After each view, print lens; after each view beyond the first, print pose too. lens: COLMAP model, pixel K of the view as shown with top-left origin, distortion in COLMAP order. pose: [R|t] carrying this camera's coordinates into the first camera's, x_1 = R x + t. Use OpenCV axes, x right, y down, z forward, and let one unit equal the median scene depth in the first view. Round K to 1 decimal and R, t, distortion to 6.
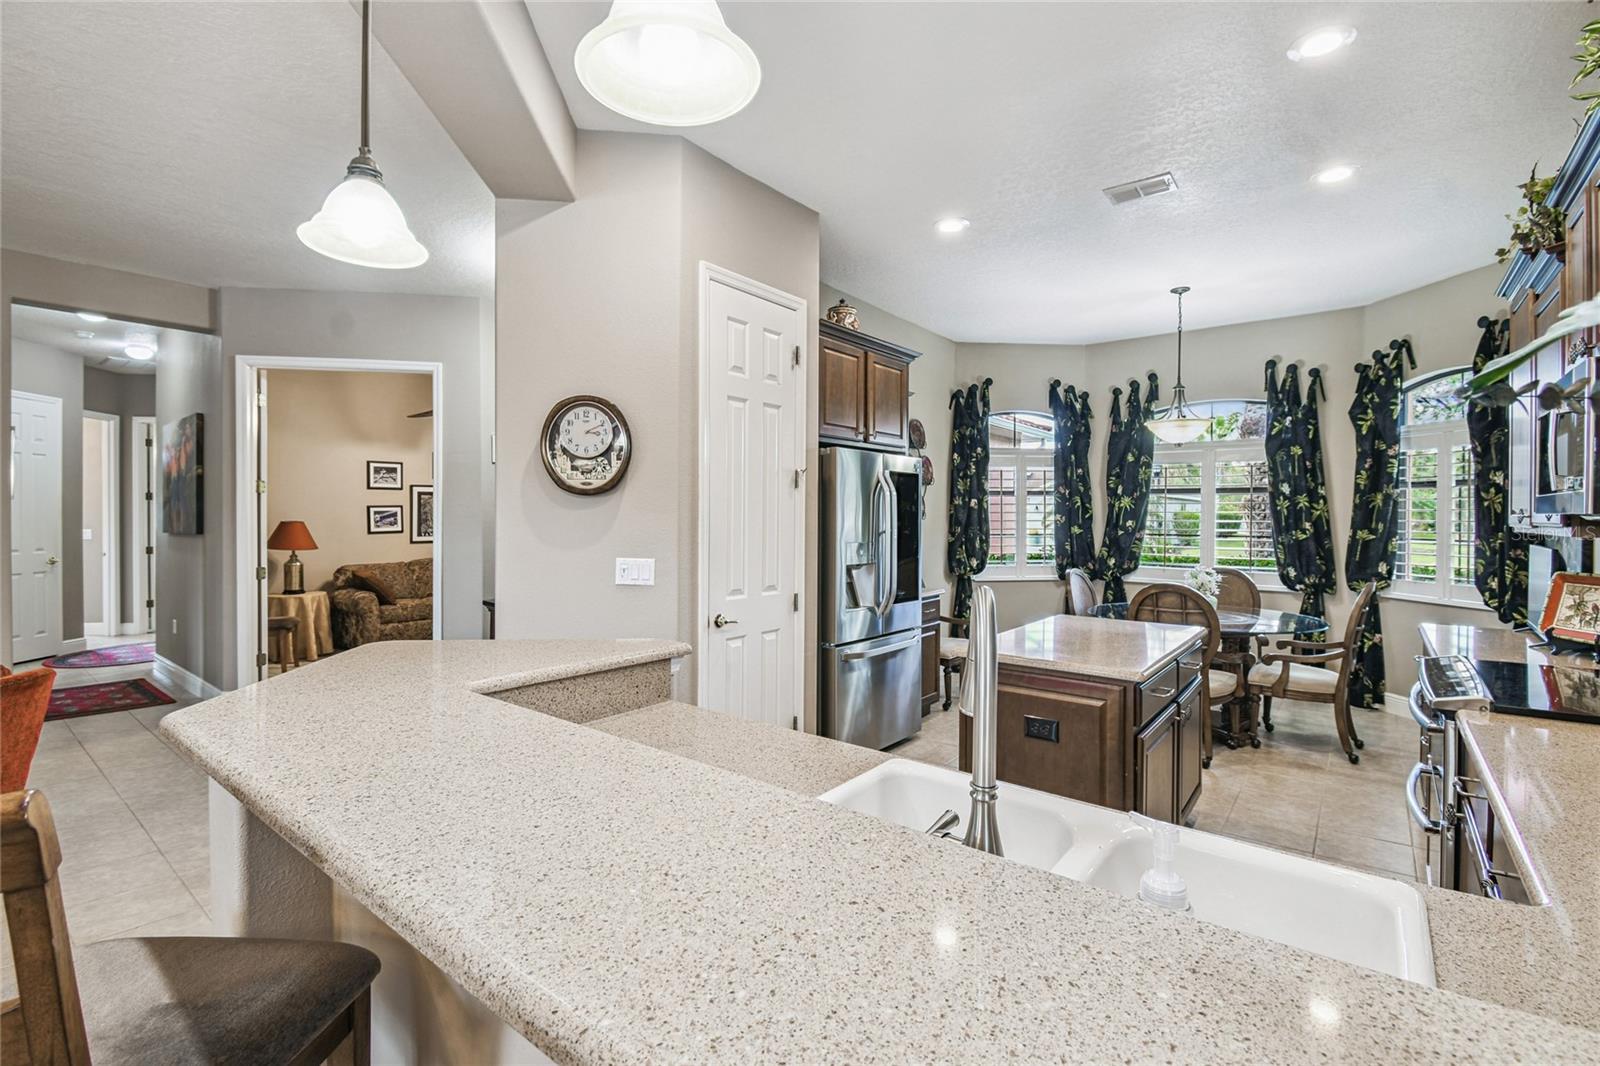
lens RADIAL K [[700.1, 0, 805.7], [0, 700.1, 516.0], [0, 0, 1]] dist [-0.000086, 0.000105]
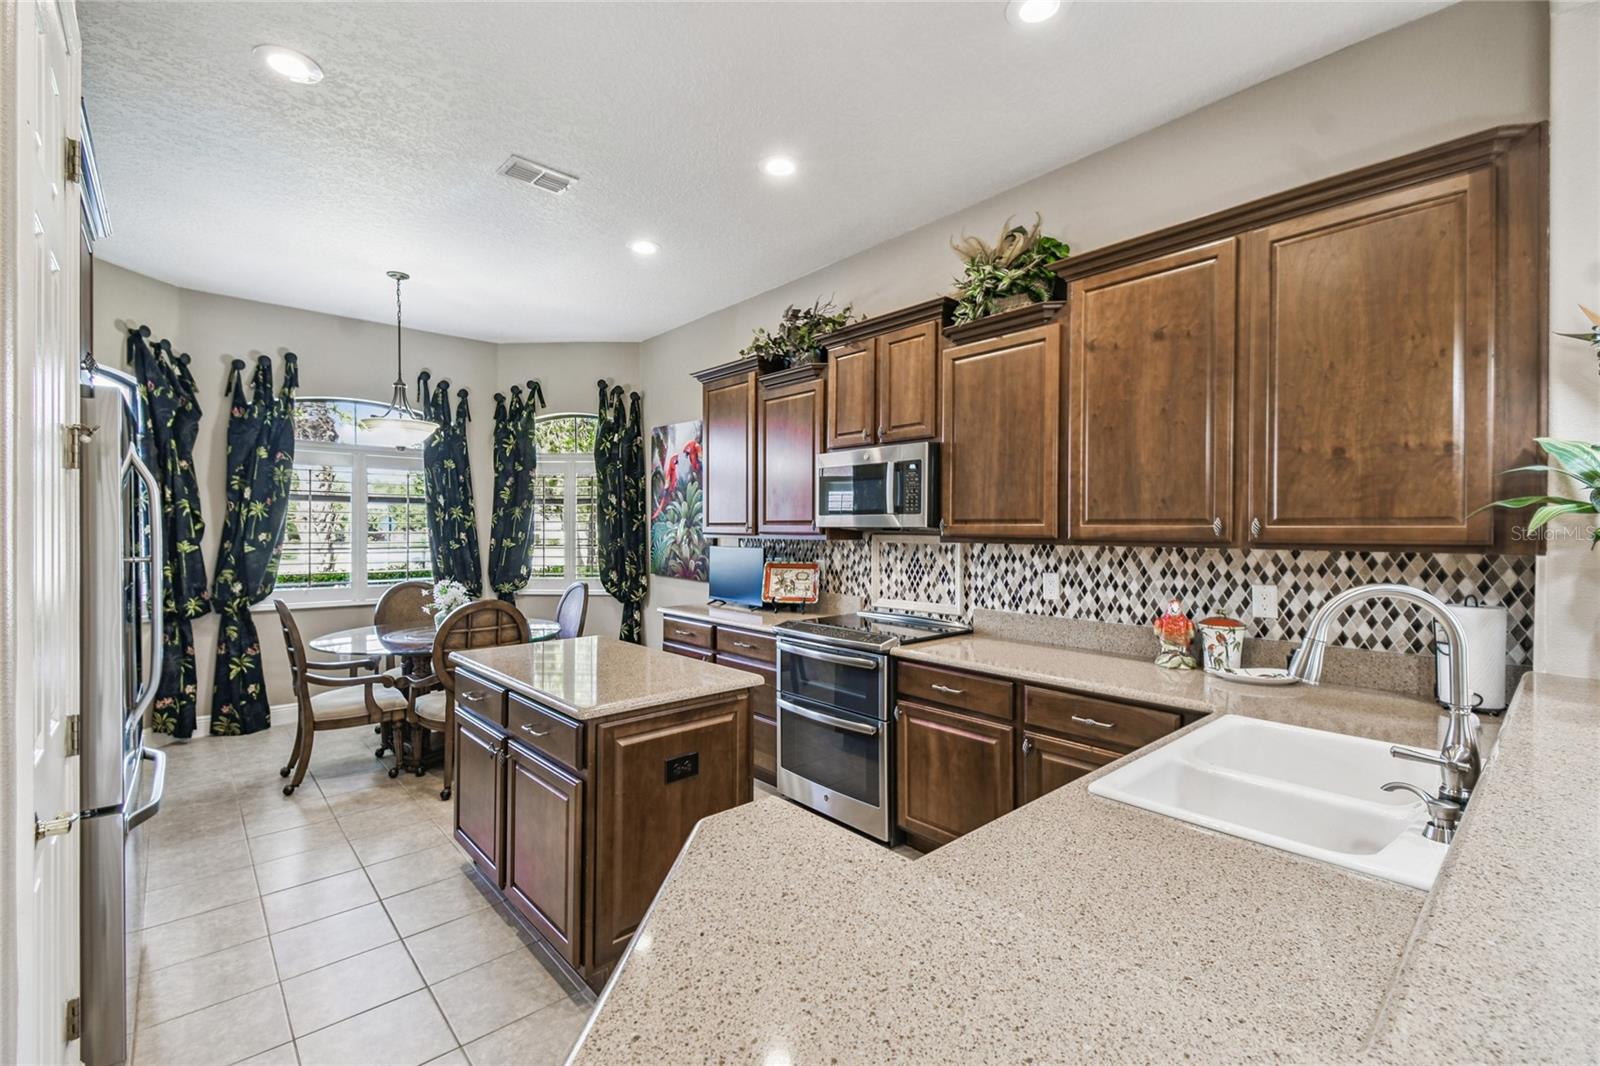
lens RADIAL K [[700.1, 0, 805.7], [0, 700.1, 516.0], [0, 0, 1]] dist [-0.000086, 0.000105]
pose [[0.162239, 0.014626, 0.986643, -0.232946], [-0.000035, 0.999890, -0.014817, -0.000971], [-0.986751, 0.002369, 0.162222, 0.300200]]
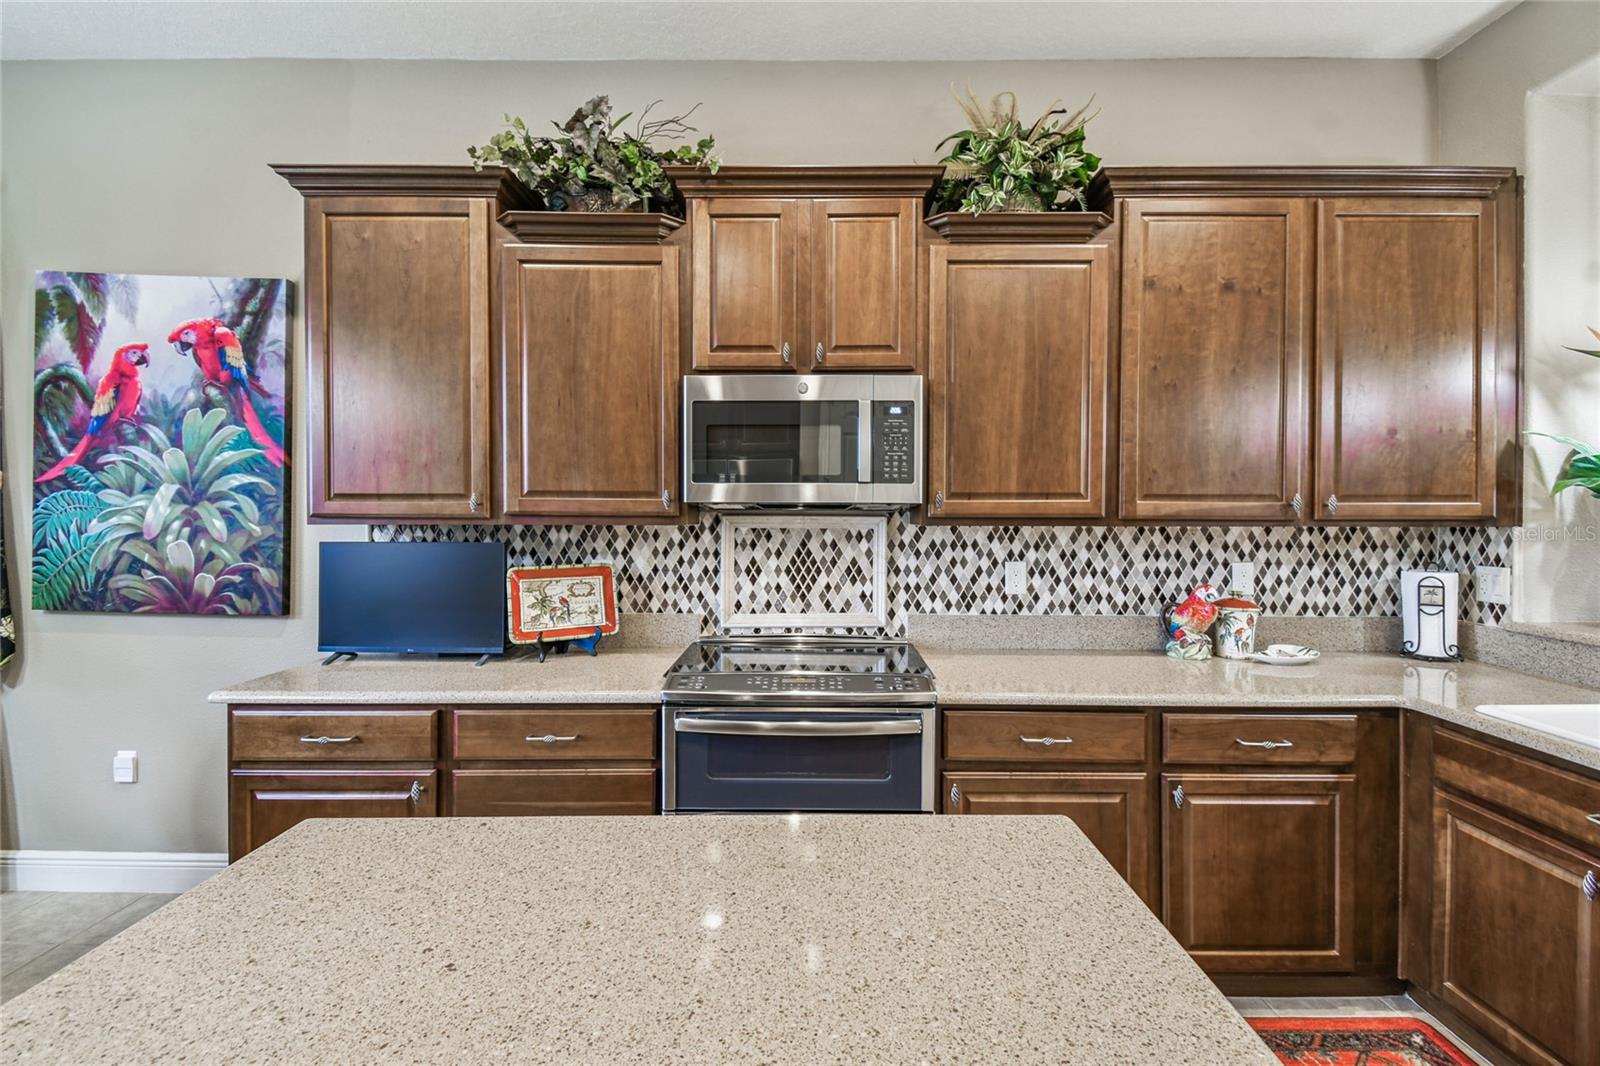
lens RADIAL K [[700.1, 0, 805.7], [0, 700.1, 516.0], [0, 0, 1]] dist [-0.000086, 0.000105]
pose [[-0.629589, -0.008935, 0.776877, 0.082552], [-0.001971, 0.999949, 0.009903, 0.002874], [-0.776926, 0.004703, -0.629575, 0.580957]]
